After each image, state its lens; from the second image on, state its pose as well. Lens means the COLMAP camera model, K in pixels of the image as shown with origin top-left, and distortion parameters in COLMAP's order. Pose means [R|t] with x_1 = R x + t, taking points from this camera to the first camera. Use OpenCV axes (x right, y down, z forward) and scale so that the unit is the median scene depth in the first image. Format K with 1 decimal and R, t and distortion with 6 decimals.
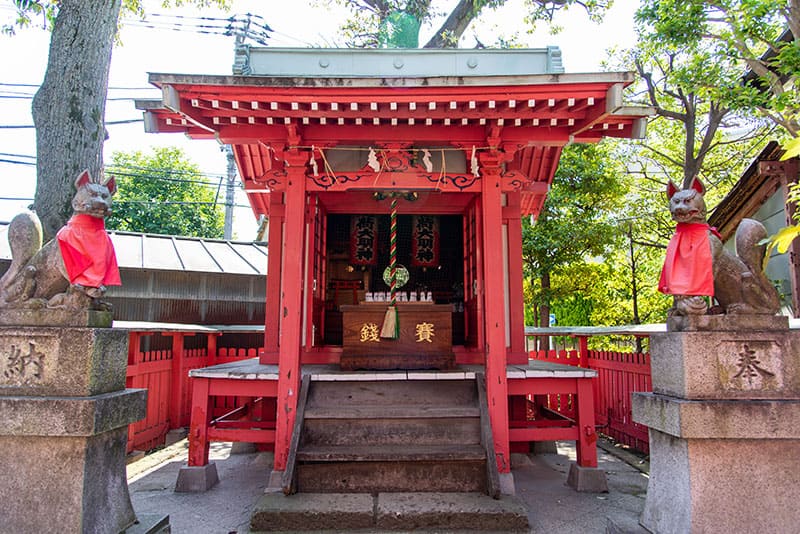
lens RADIAL K [[533.1, 0, 400.0], [0, 533.1, 267.0], [0, 0, 1]] dist [-0.002648, -0.001371]
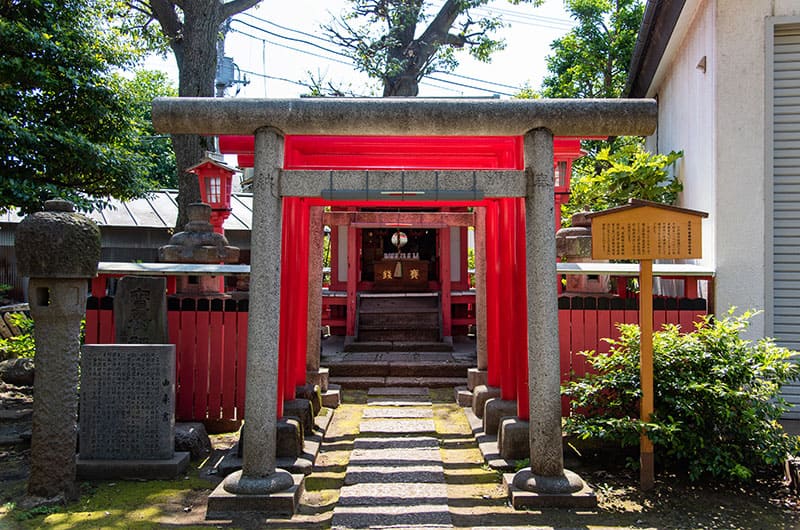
lens RADIAL K [[740.1, 0, 400.0], [0, 740.1, 265.0], [0, 0, 1]] dist [0.008962, 0.004933]
pose [[0.999977, -0.005483, -0.003930, 0.002910], [0.005891, 0.993587, 0.112918, -0.233294], [0.003285, -0.112938, 0.993597, -1.815635]]
